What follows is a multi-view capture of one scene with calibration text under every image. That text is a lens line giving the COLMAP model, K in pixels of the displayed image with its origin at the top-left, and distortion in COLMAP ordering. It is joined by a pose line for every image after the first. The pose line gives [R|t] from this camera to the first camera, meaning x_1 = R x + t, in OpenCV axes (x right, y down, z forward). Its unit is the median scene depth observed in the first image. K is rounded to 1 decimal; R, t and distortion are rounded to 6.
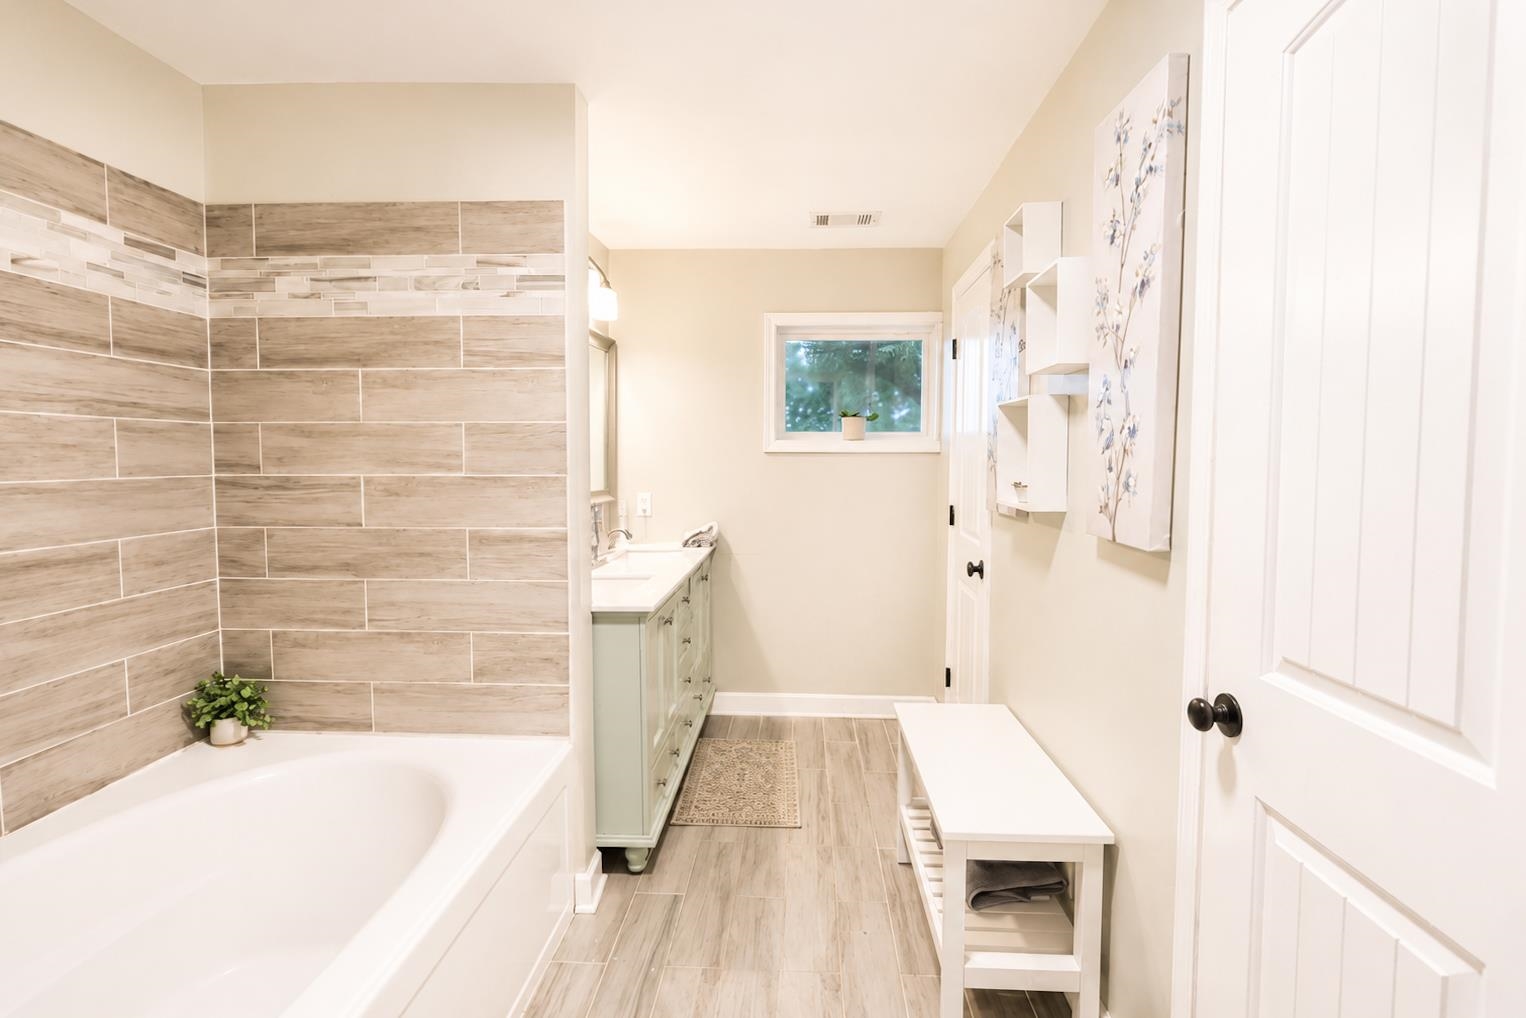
lens RADIAL K [[737.8, 0, 763.0], [0, 737.8, 509.0], [0, 0, 1]] dist [-0.001130, -0.000066]
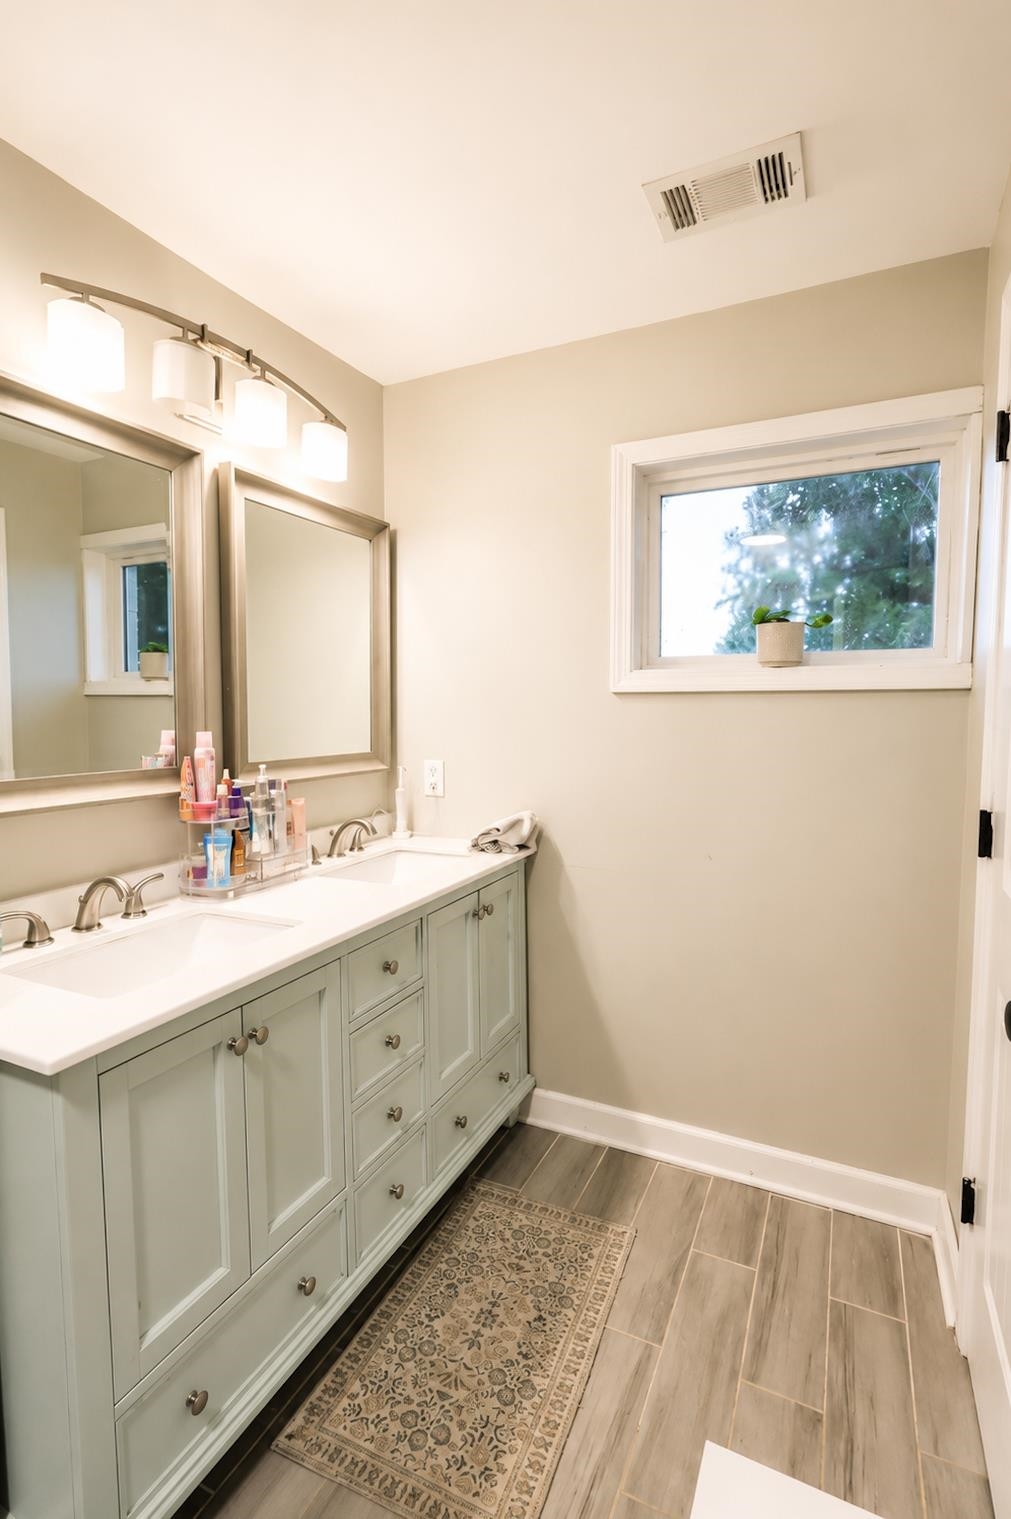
lens RADIAL K [[717.8, 0, 505.5], [0, 717.8, 759.5], [0, 0, 1]] dist [0.000624, 0.000477]
pose [[0.922226, 0.021442, -0.386056, 0.141122], [-0.020025, 0.999770, 0.007690, -0.027742], [0.386132, 0.000639, 0.922443, 0.451716]]
